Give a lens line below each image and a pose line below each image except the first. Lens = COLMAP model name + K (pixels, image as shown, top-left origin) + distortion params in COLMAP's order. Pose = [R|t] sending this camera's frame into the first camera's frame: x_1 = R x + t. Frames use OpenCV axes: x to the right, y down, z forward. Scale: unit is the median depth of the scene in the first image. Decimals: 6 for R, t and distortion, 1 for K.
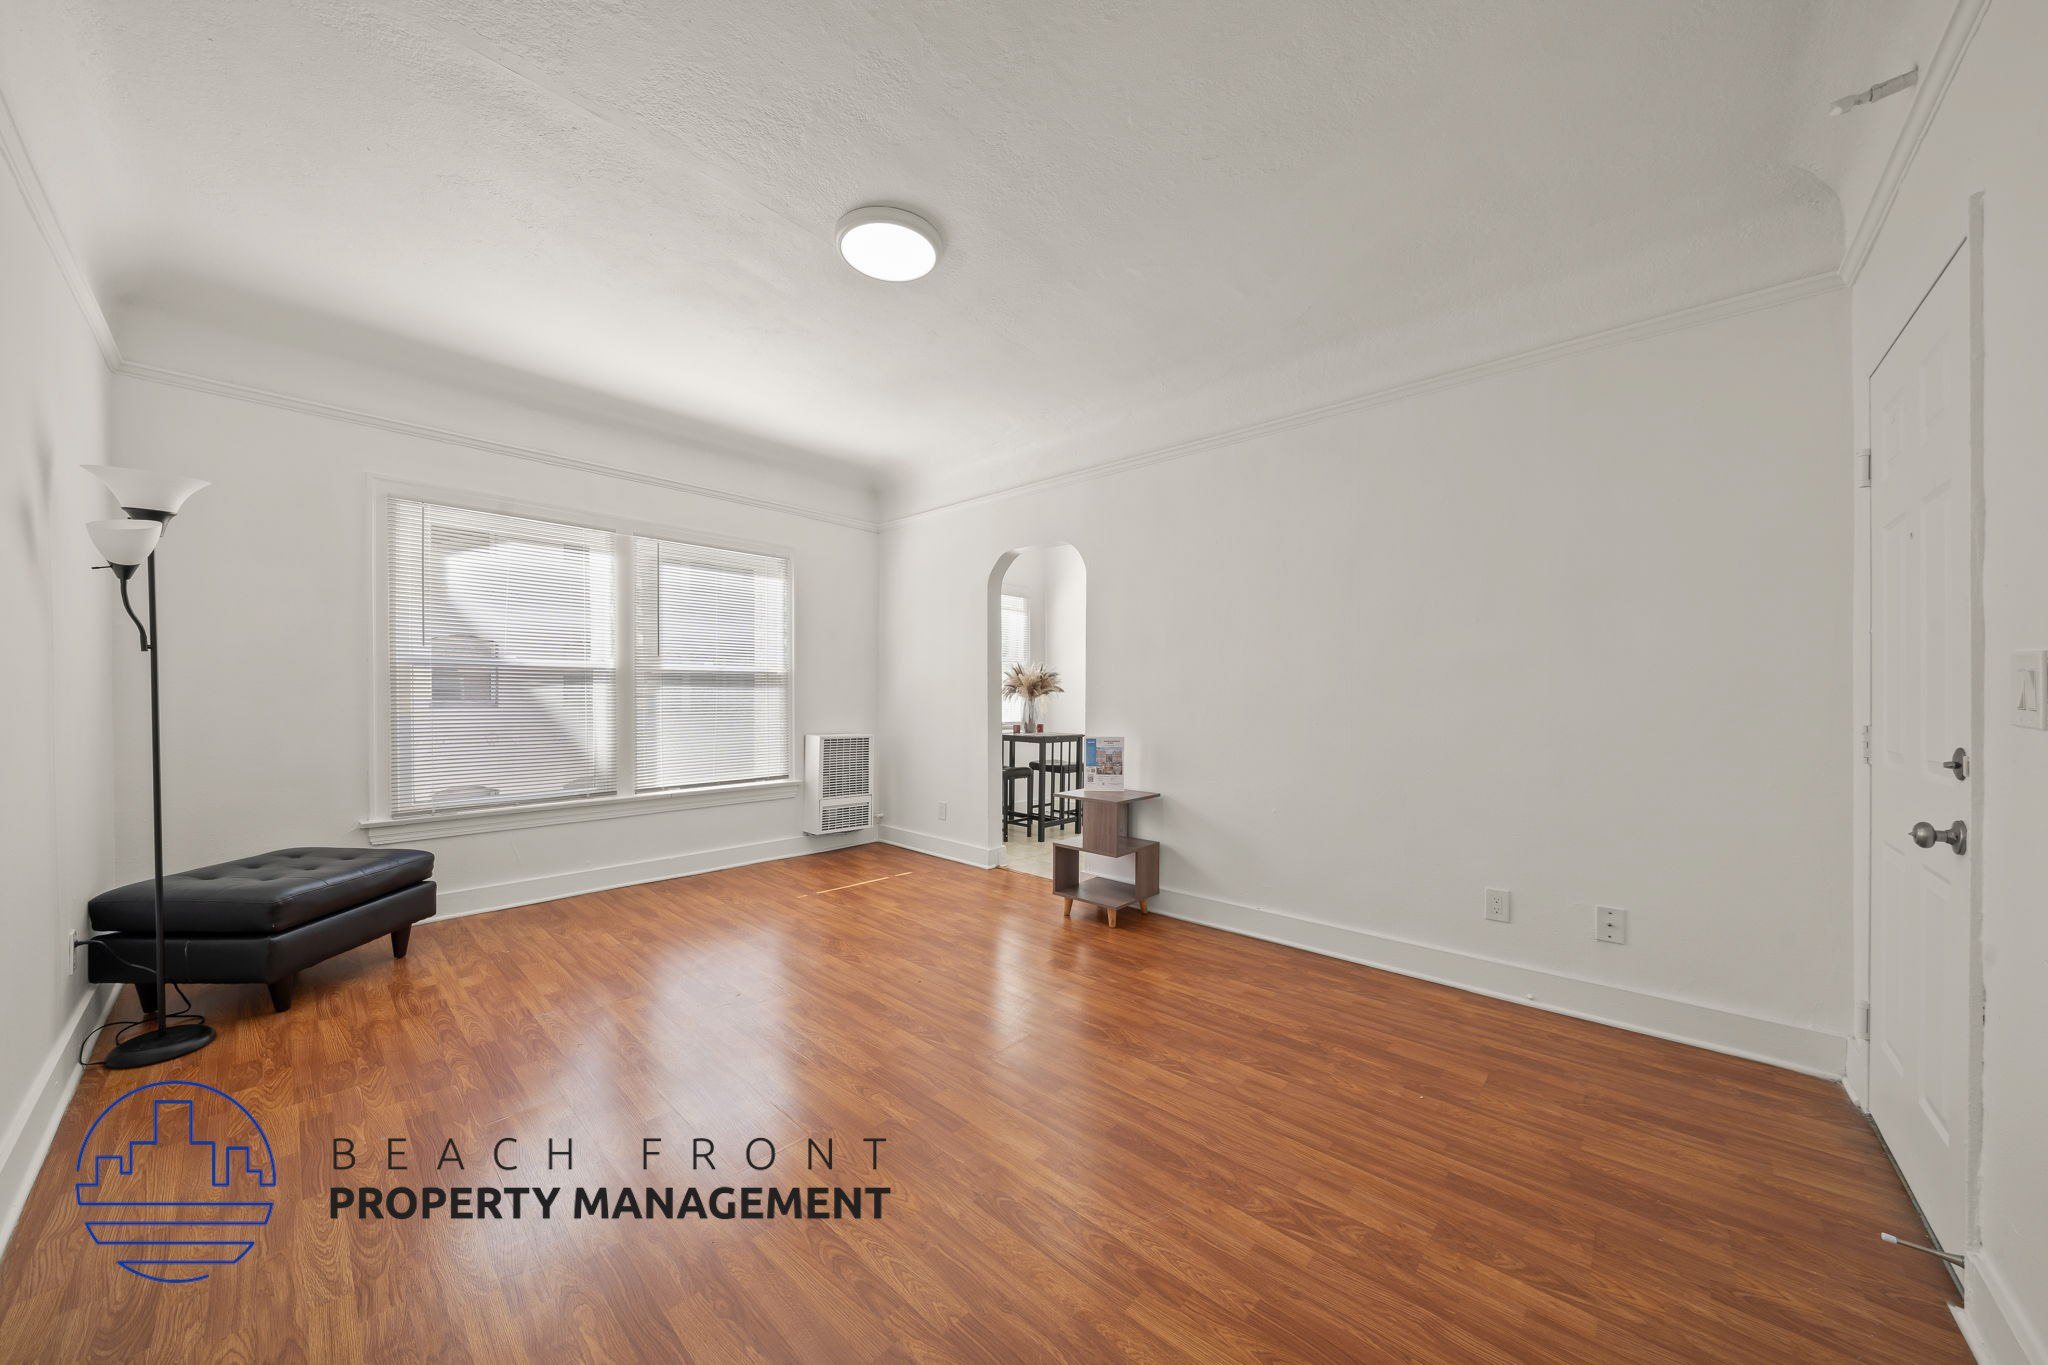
lens RADIAL K [[705.2, 0, 1010.6], [0, 705.2, 691.2], [0, 0, 1]] dist [-0.004758, -0.000214]
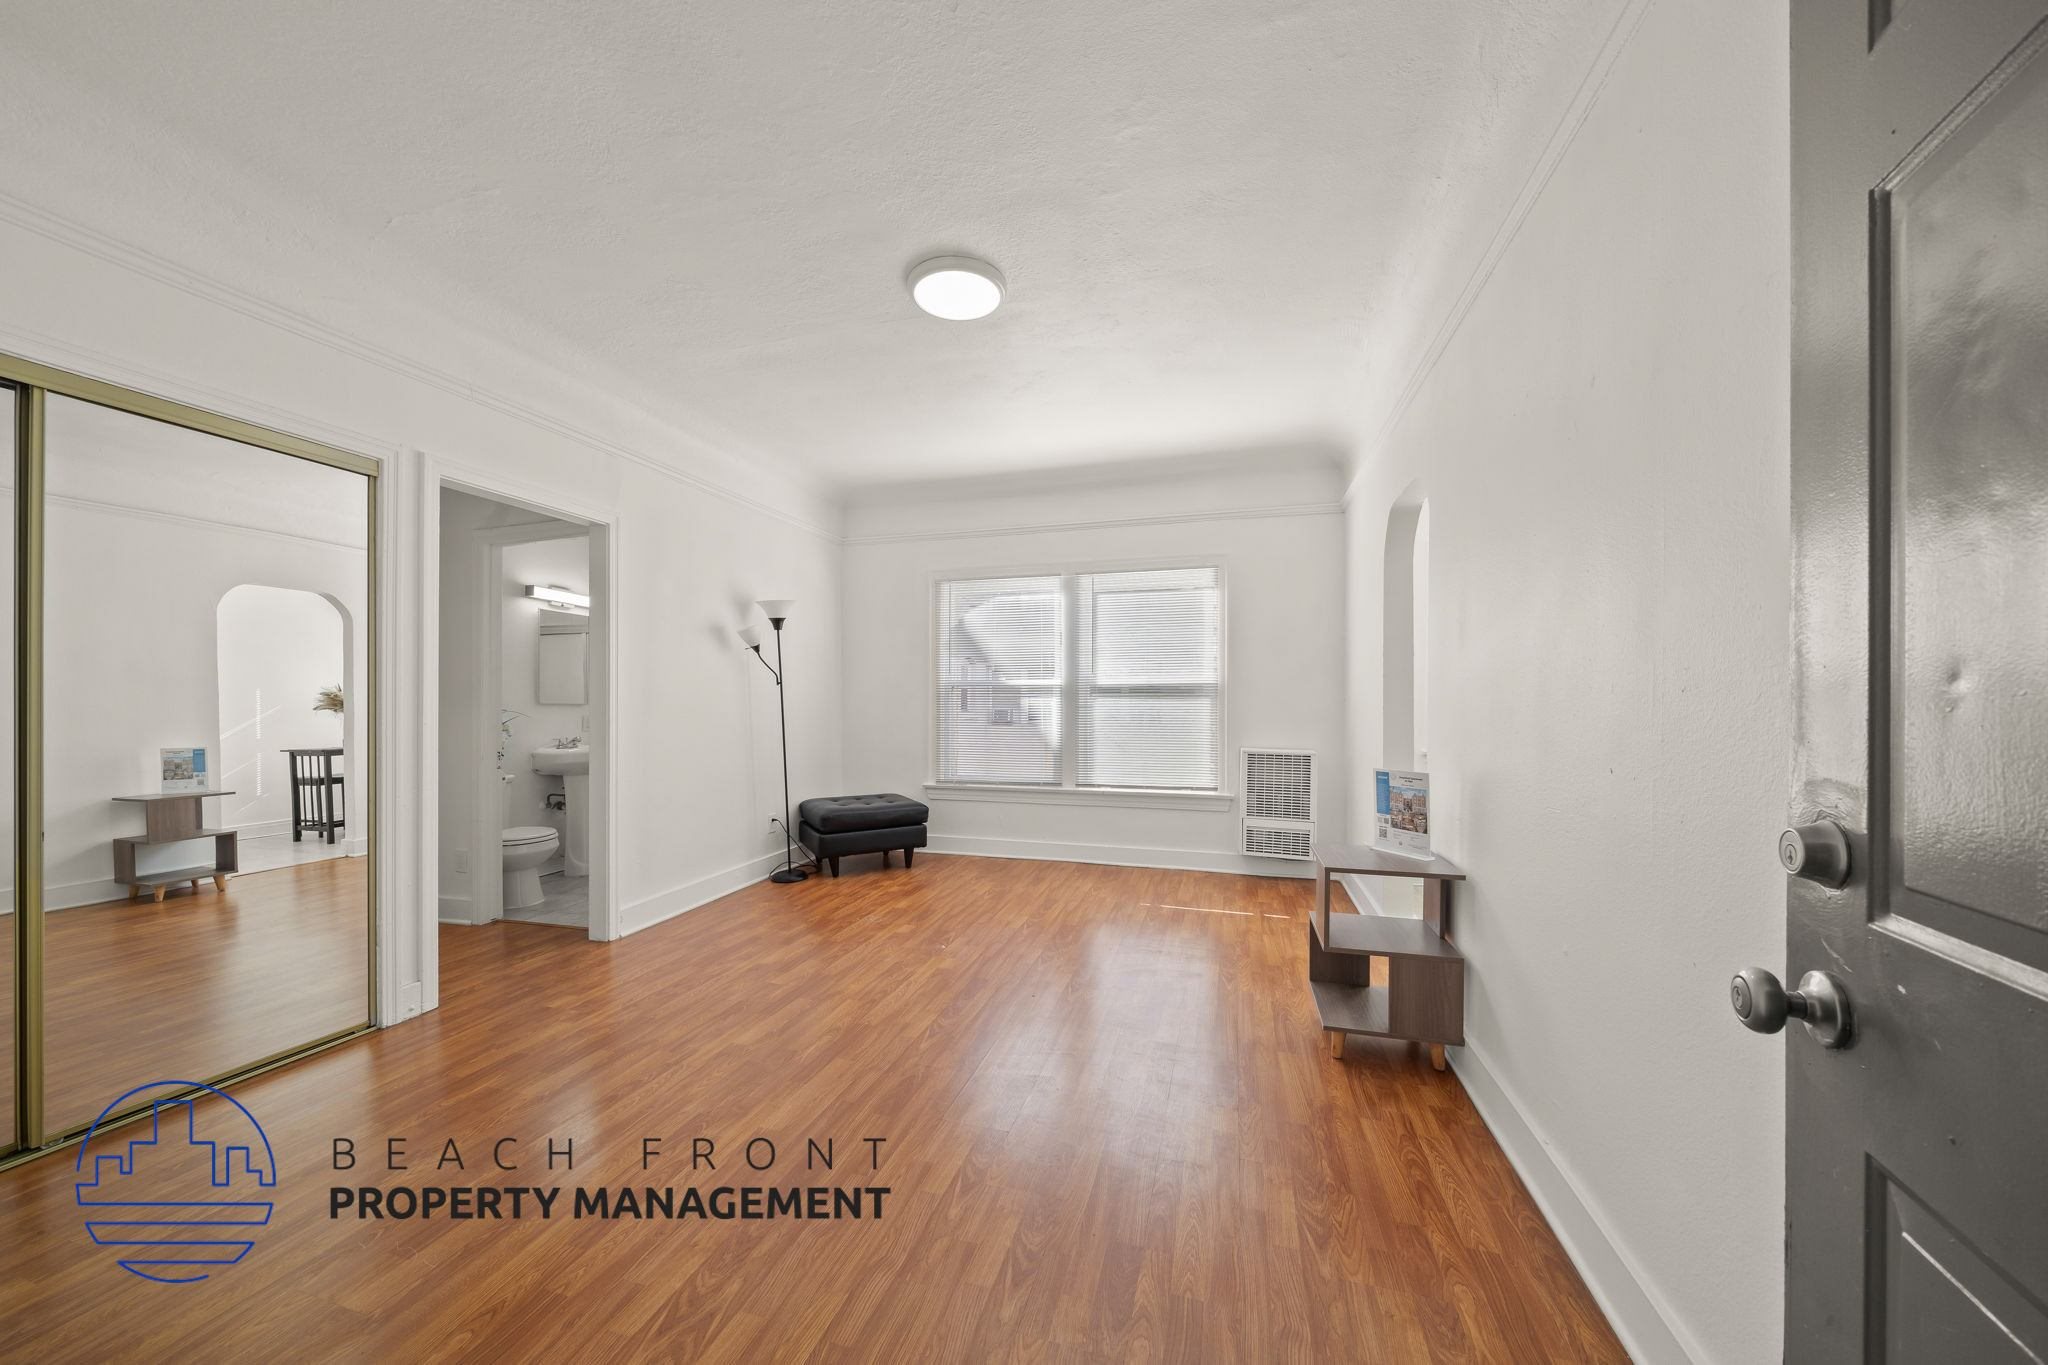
lens RADIAL K [[705.2, 0, 1022.2], [0, 705.2, 701.2], [0, 0, 1]] dist [-0.004758, -0.000214]
pose [[0.443228, -0.006480, -0.896386, 0.536733], [0.004856, 0.999977, -0.004828, 0.002482], [0.896396, -0.002213, 0.443249, 0.390911]]
